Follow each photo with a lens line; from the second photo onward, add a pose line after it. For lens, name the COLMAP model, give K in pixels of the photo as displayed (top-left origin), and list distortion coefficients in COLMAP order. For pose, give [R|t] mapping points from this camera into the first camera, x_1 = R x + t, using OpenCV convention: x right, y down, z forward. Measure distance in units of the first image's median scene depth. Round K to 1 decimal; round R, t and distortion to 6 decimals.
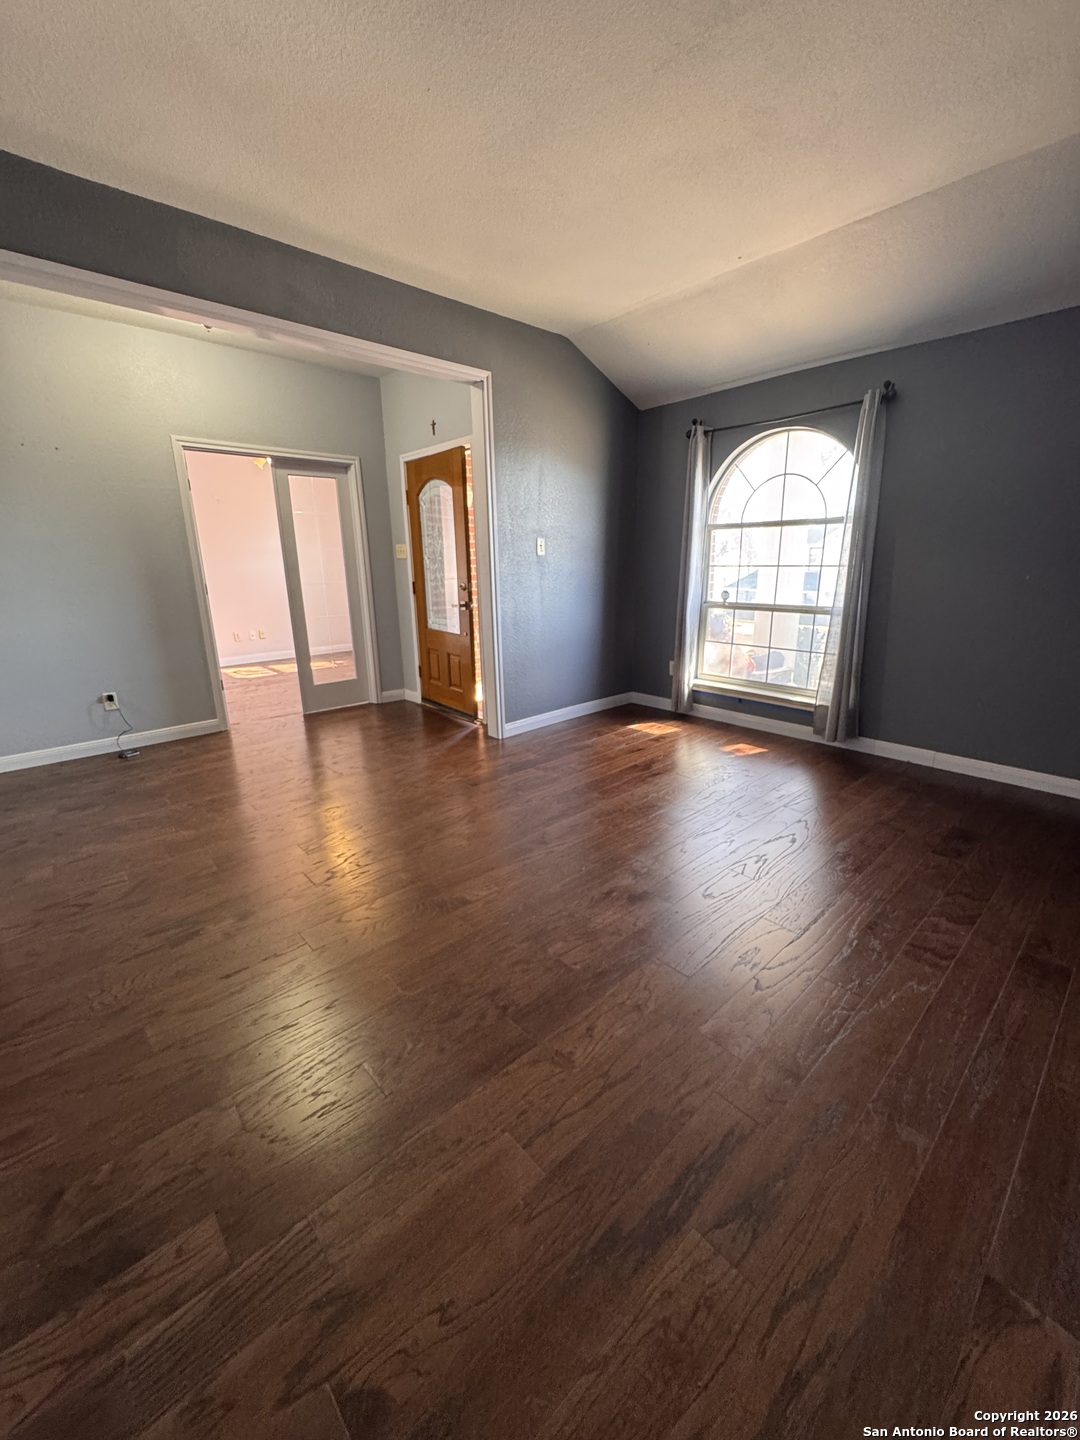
lens RADIAL K [[582.1, 0, 543.7], [0, 582.1, 719.5], [0, 0, 1]] dist [-0.000985, 0.000615]
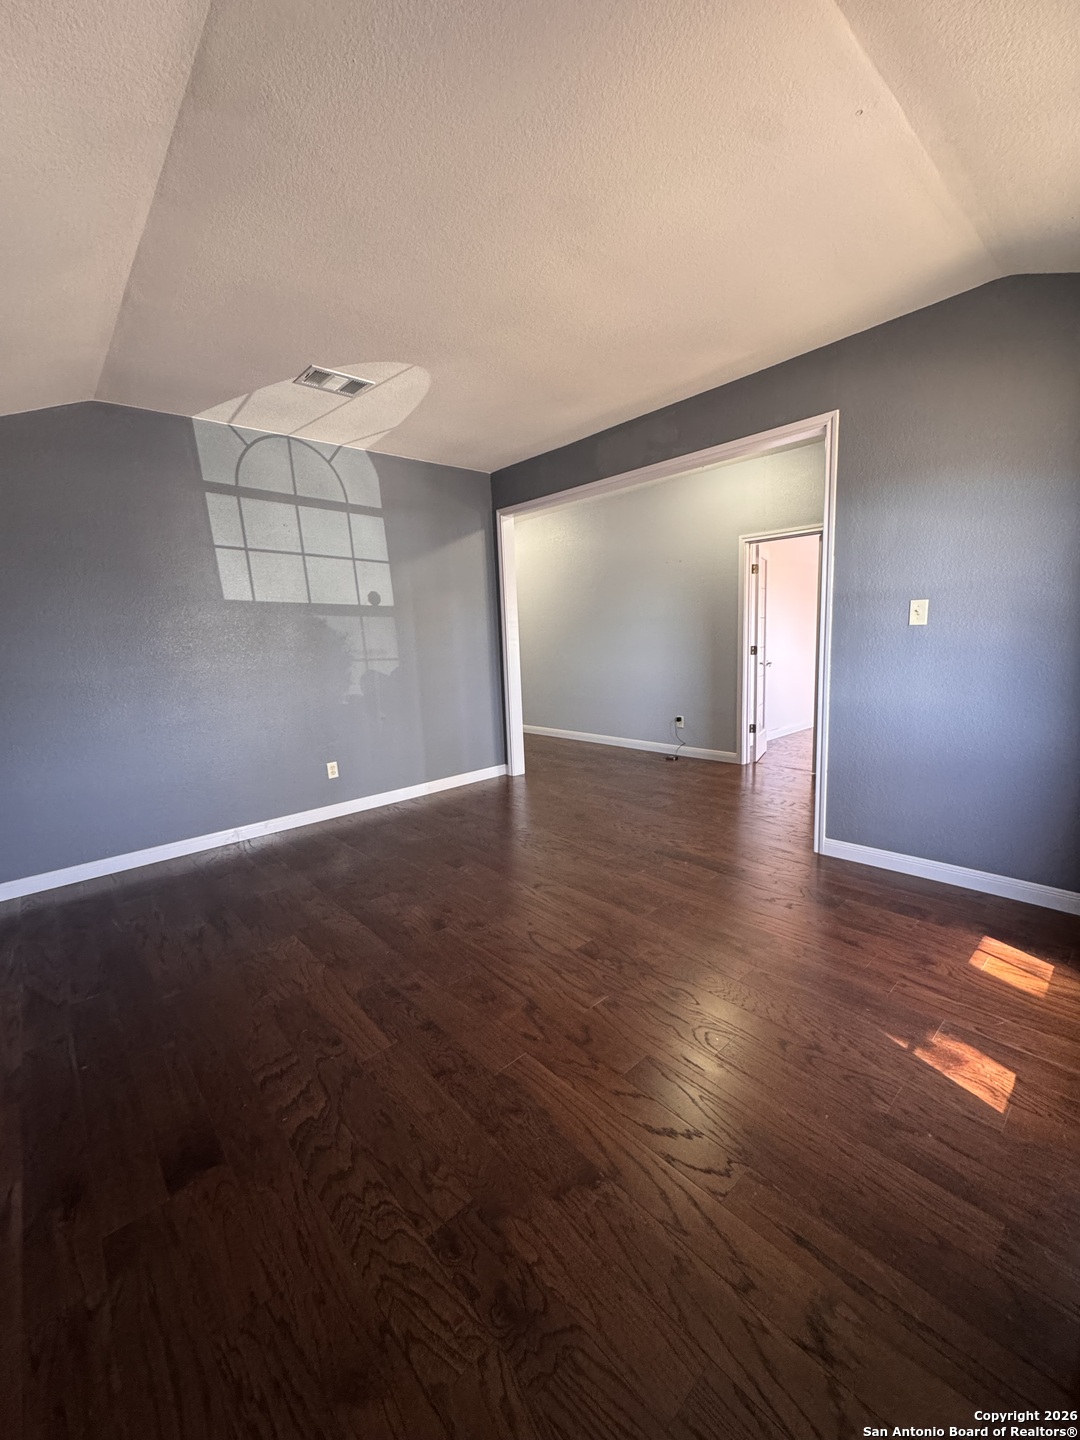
lens RADIAL K [[582.1, 0, 544.6], [0, 582.1, 725.2], [0, 0, 1]] dist [-0.000985, 0.000615]
pose [[-0.011850, 0.173057, -0.984841, 0.736756], [-0.225963, 0.958969, 0.171229, -0.200611], [0.974064, 0.224567, 0.027741, 0.624178]]
